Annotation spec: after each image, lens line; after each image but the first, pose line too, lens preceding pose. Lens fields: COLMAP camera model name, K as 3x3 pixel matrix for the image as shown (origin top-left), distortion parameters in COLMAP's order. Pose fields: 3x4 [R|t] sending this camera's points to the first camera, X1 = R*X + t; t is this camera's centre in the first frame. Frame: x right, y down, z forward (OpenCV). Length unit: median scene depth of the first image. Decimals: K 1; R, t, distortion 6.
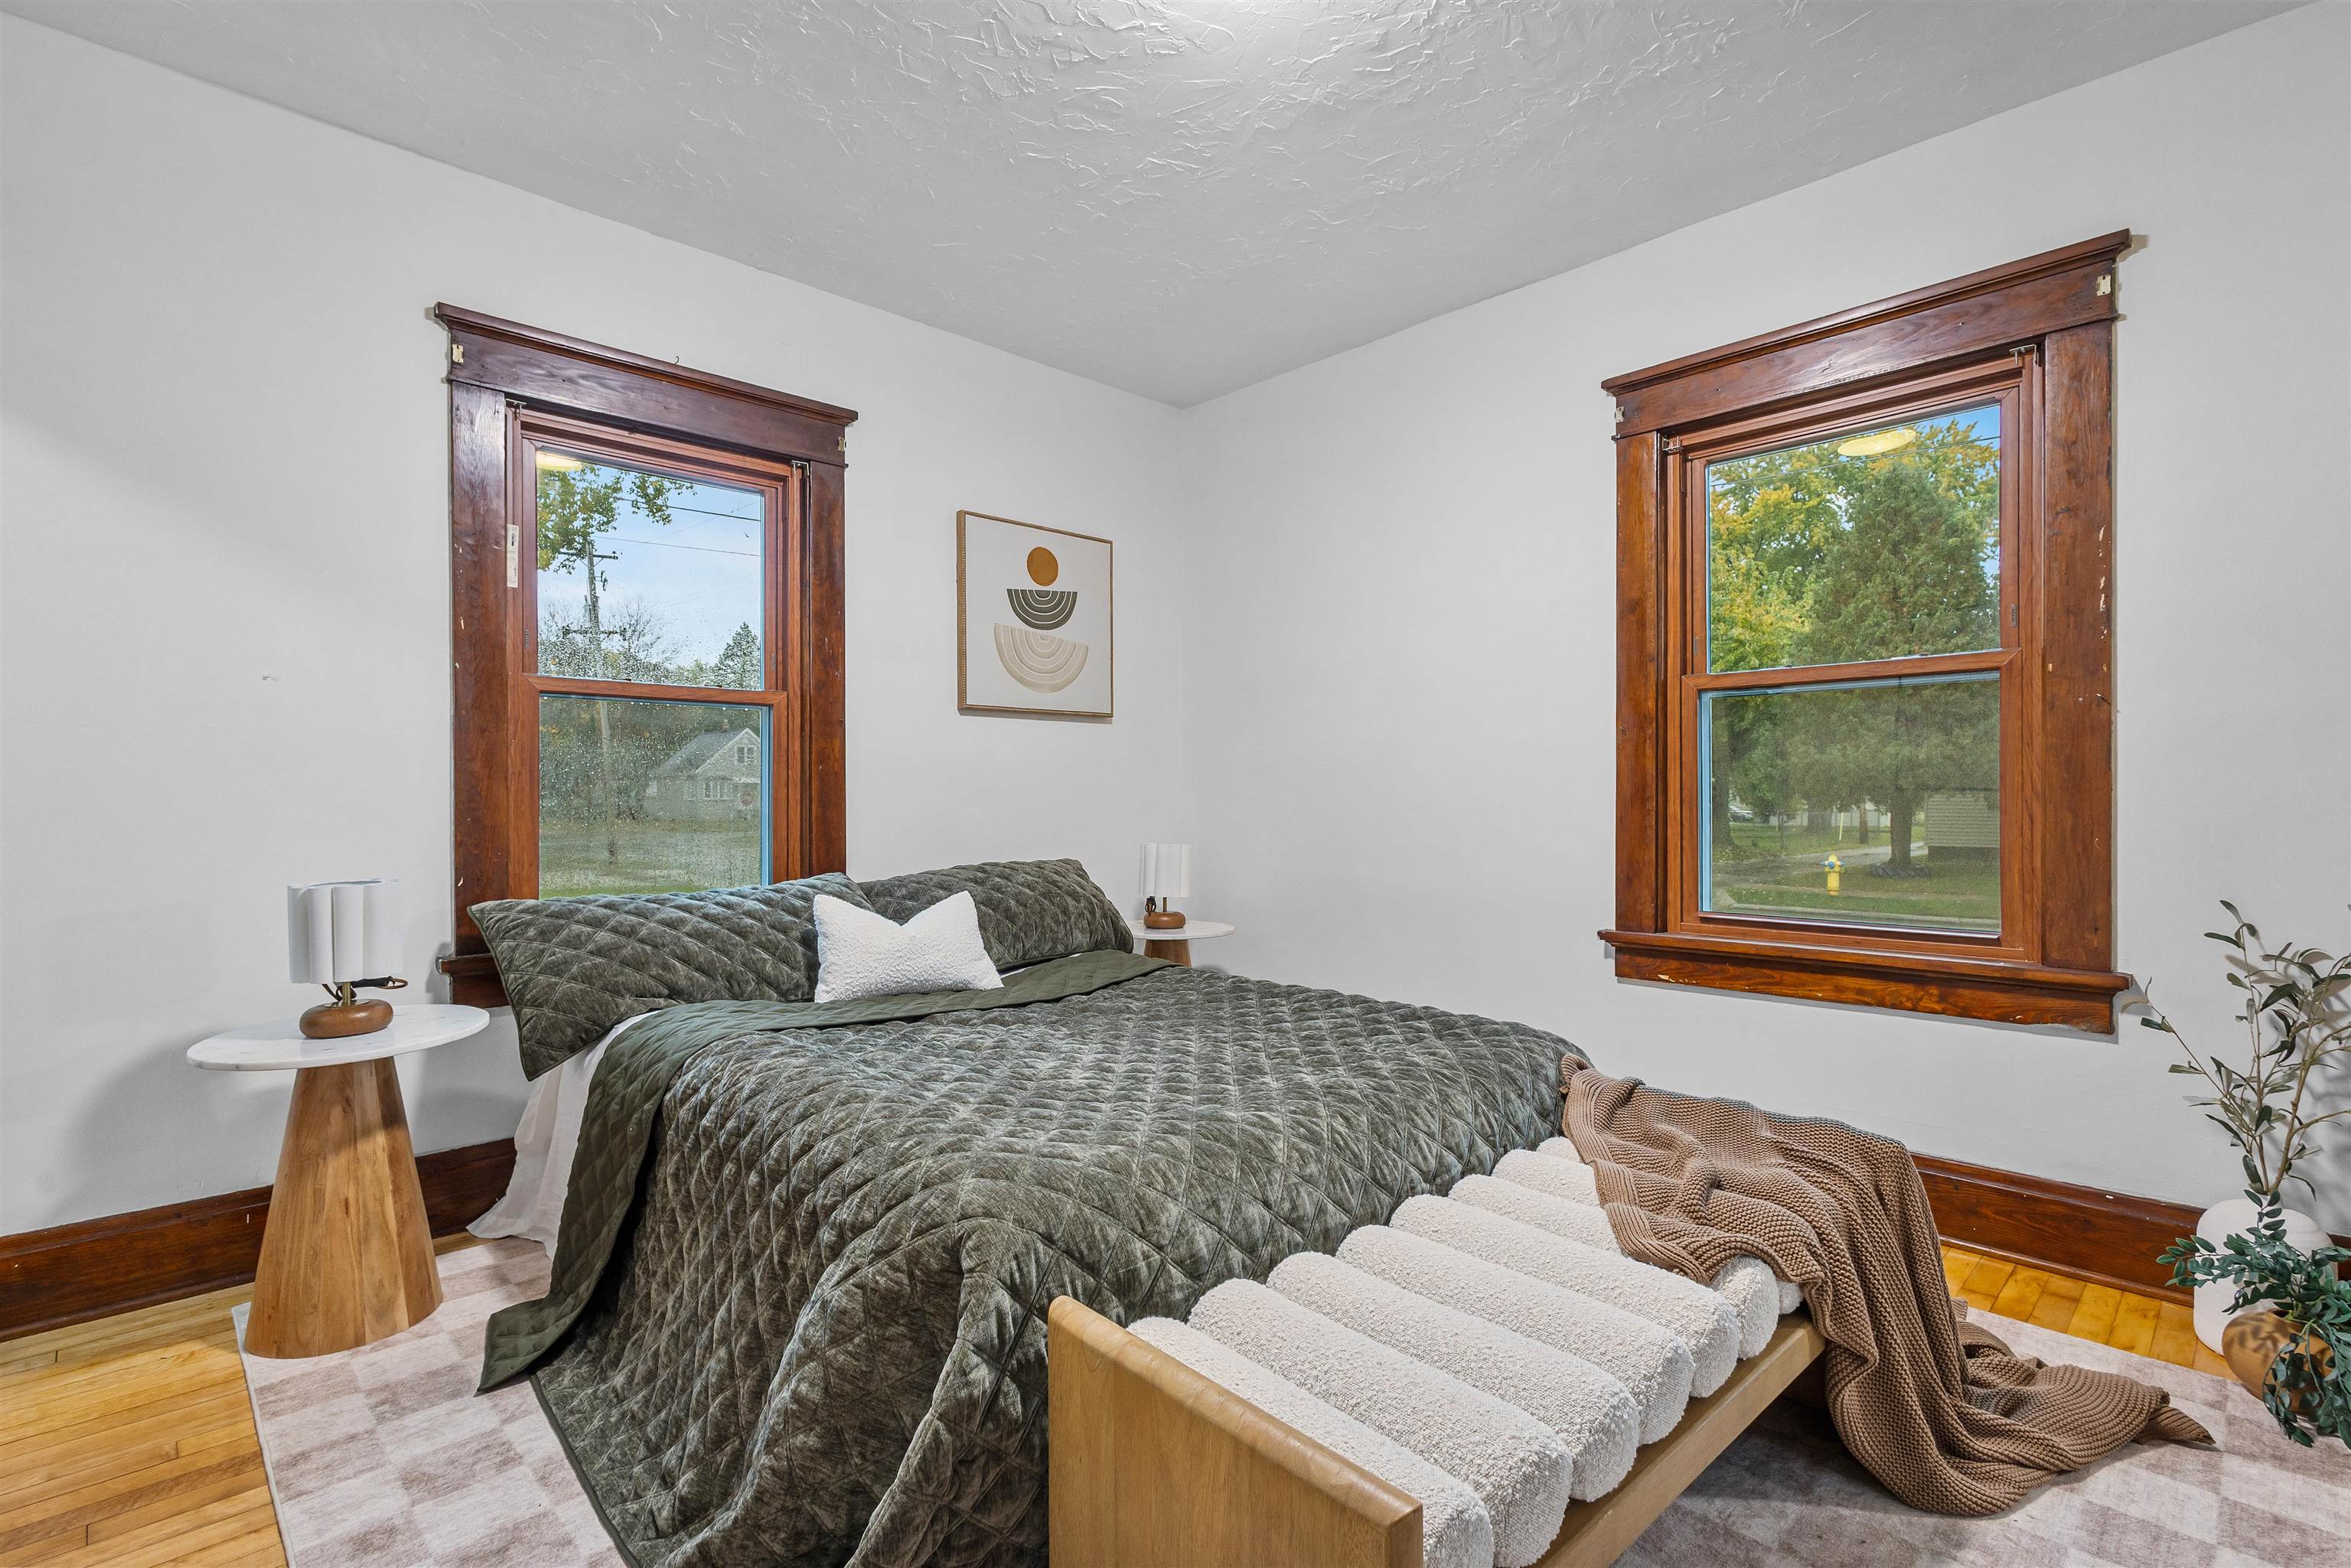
lens RADIAL K [[1084.0, 0, 1182.0], [0, 1084.0, 790.8], [0, 0, 1]] dist [0.006095, -0.001869]
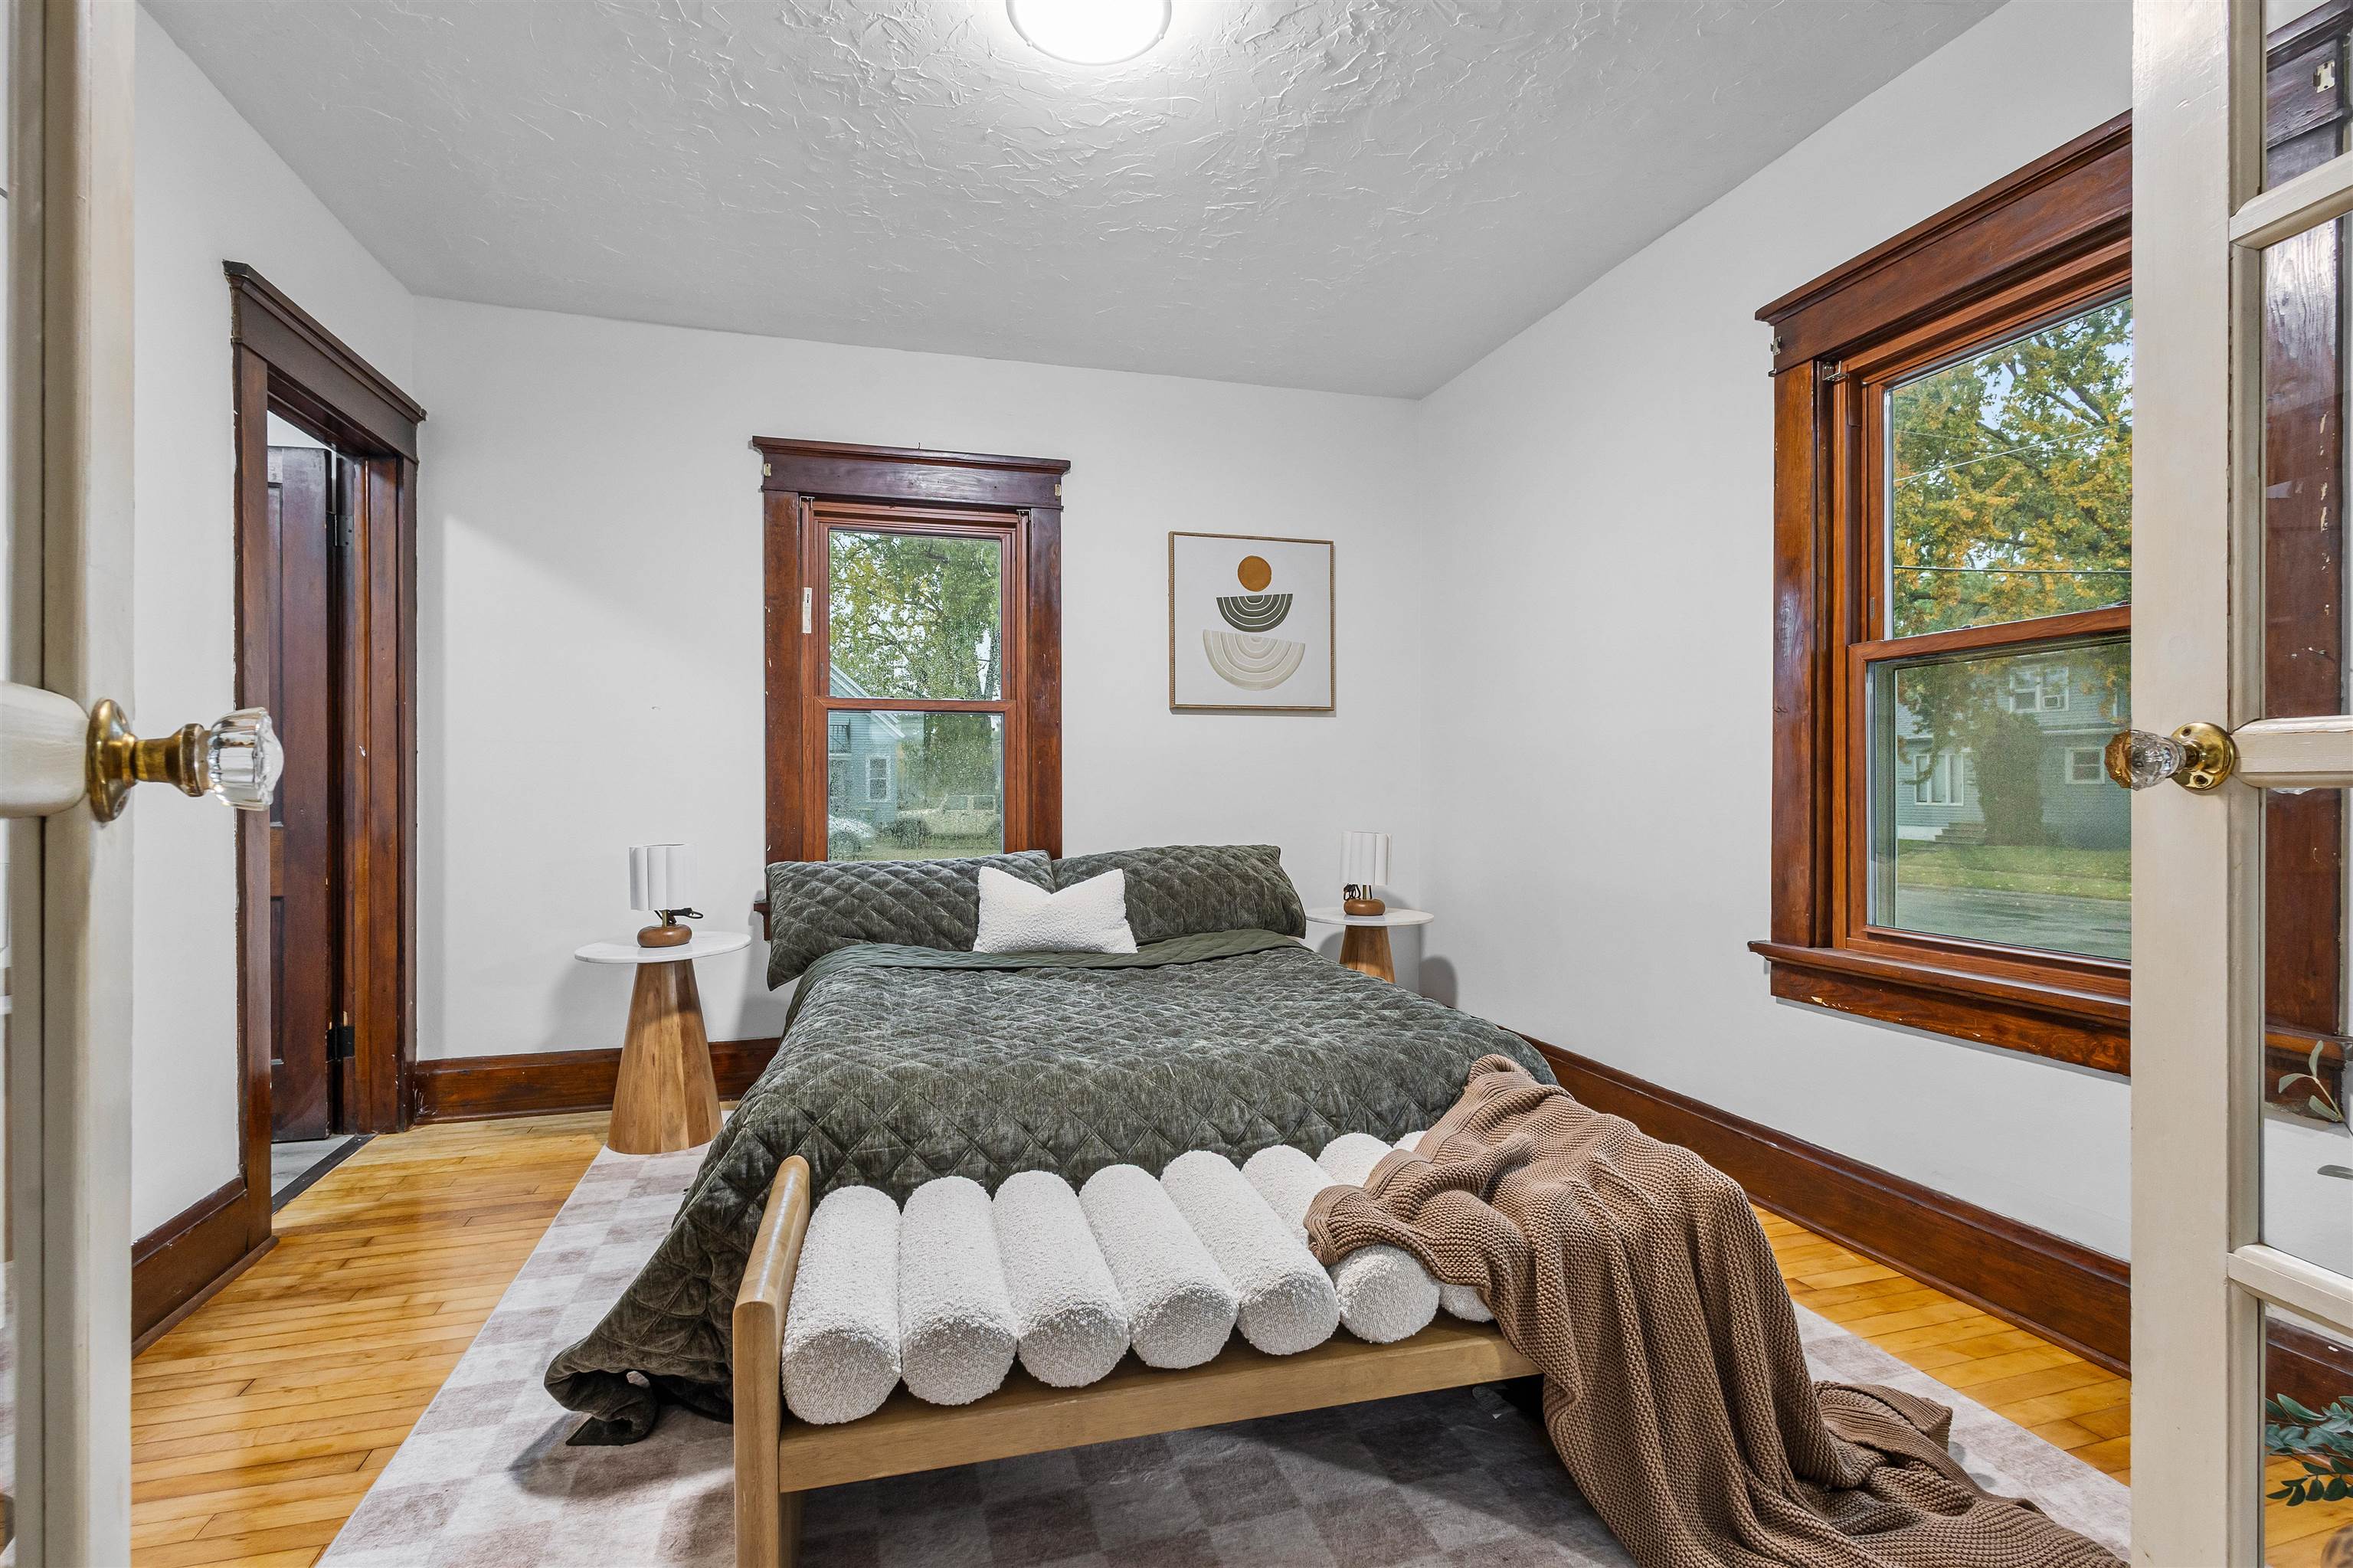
lens RADIAL K [[1085.0, 0, 1167.6], [0, 1085.0, 781.4], [0, 0, 1]] dist [0.006095, -0.001869]
pose [[0.882844, -0.001239, -0.469665, 0.414013], [0.002026, 0.999997, 0.001171, -0.001840], [0.469662, -0.001985, 0.882844, 0.006819]]
